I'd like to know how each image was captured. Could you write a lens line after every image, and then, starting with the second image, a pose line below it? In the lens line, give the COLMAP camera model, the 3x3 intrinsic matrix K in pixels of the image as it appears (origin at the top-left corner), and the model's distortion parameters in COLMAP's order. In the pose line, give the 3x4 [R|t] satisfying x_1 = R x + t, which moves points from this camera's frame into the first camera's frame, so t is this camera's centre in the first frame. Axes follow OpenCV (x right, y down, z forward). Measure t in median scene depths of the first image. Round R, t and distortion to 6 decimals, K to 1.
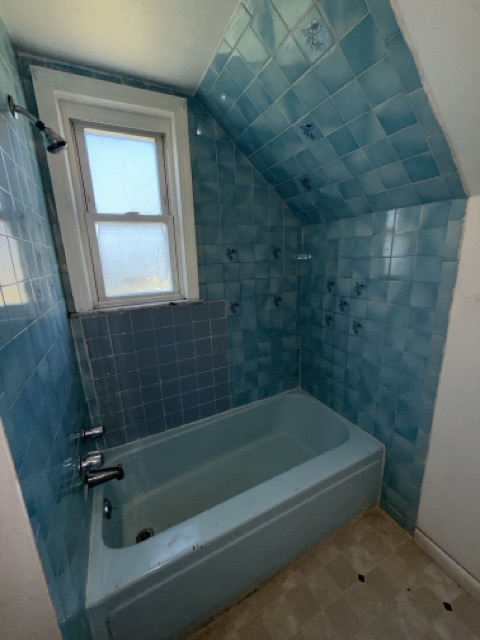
lens RADIAL K [[256.6, 0, 239.4], [0, 256.6, 319.6], [0, 0, 1]] dist [0.001505, 0.000366]
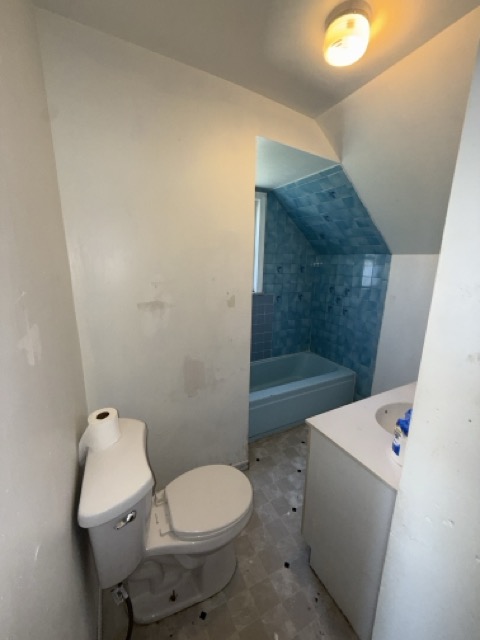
lens RADIAL K [[256.6, 0, 240.6], [0, 256.6, 319.3], [0, 0, 1]] dist [0.001505, 0.000366]
pose [[0.998194, 0.053226, 0.027866, -0.357994], [-0.052777, 0.998468, -0.016610, 0.156341], [-0.028708, 0.015109, 0.999474, -0.868537]]
